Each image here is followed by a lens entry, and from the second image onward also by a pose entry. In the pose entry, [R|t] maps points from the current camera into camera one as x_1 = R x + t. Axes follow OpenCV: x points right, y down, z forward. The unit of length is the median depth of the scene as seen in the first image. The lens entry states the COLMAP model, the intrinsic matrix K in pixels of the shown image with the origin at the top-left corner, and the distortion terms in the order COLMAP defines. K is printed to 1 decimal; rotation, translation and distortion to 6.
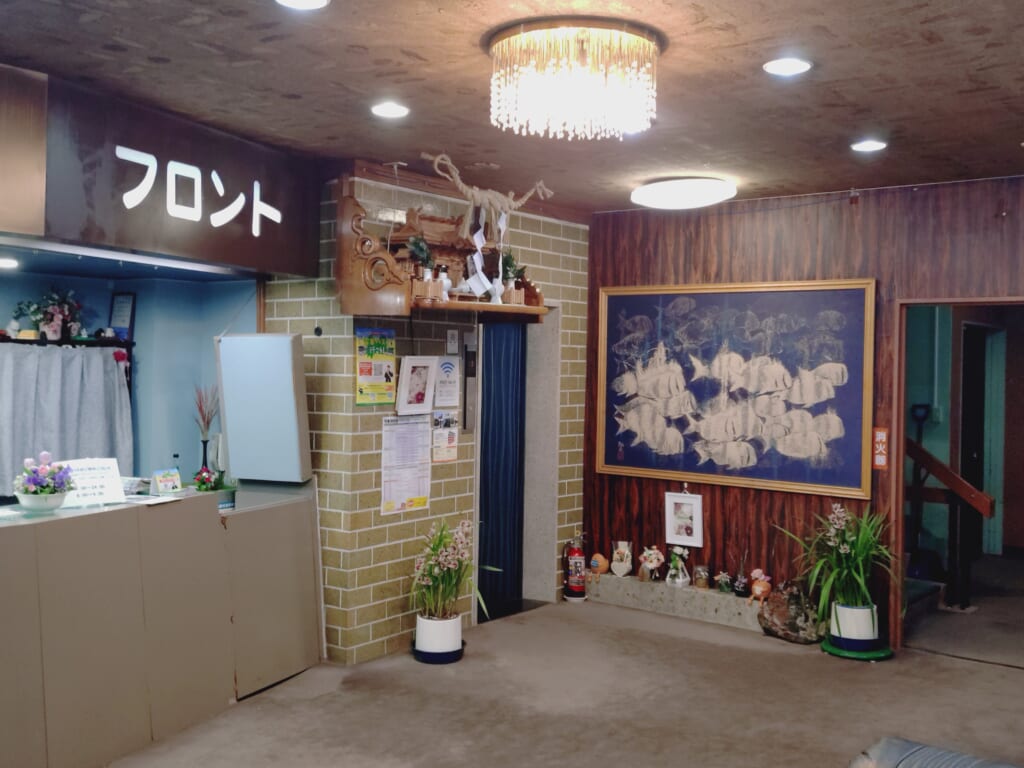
lens RADIAL K [[1307.1, 0, 512.0], [0, 1307.1, 384.0], [0, 0, 1]] dist [0.020160, 0.032183]
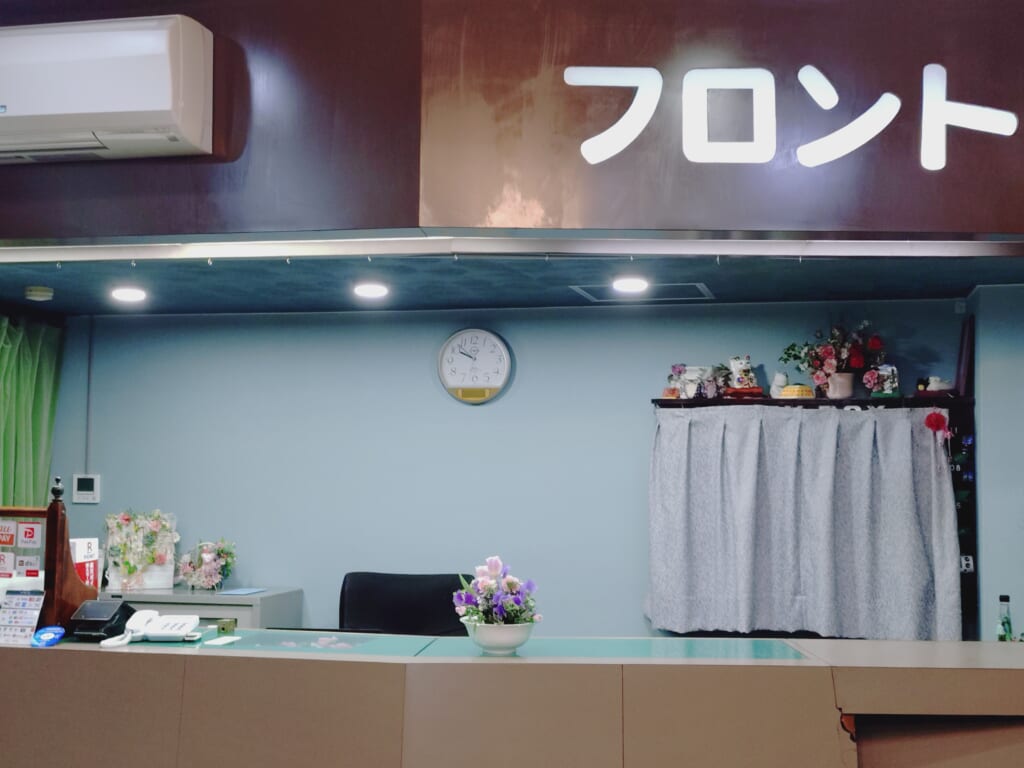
lens RADIAL K [[1307.1, 0, 512.0], [0, 1307.1, 384.0], [0, 0, 1]] dist [0.020160, 0.032183]
pose [[0.319668, -0.060201, -0.945615, 0.216287], [-0.021196, 0.997276, -0.070655, 0.008398], [0.947292, 0.042630, 0.317521, 0.650407]]
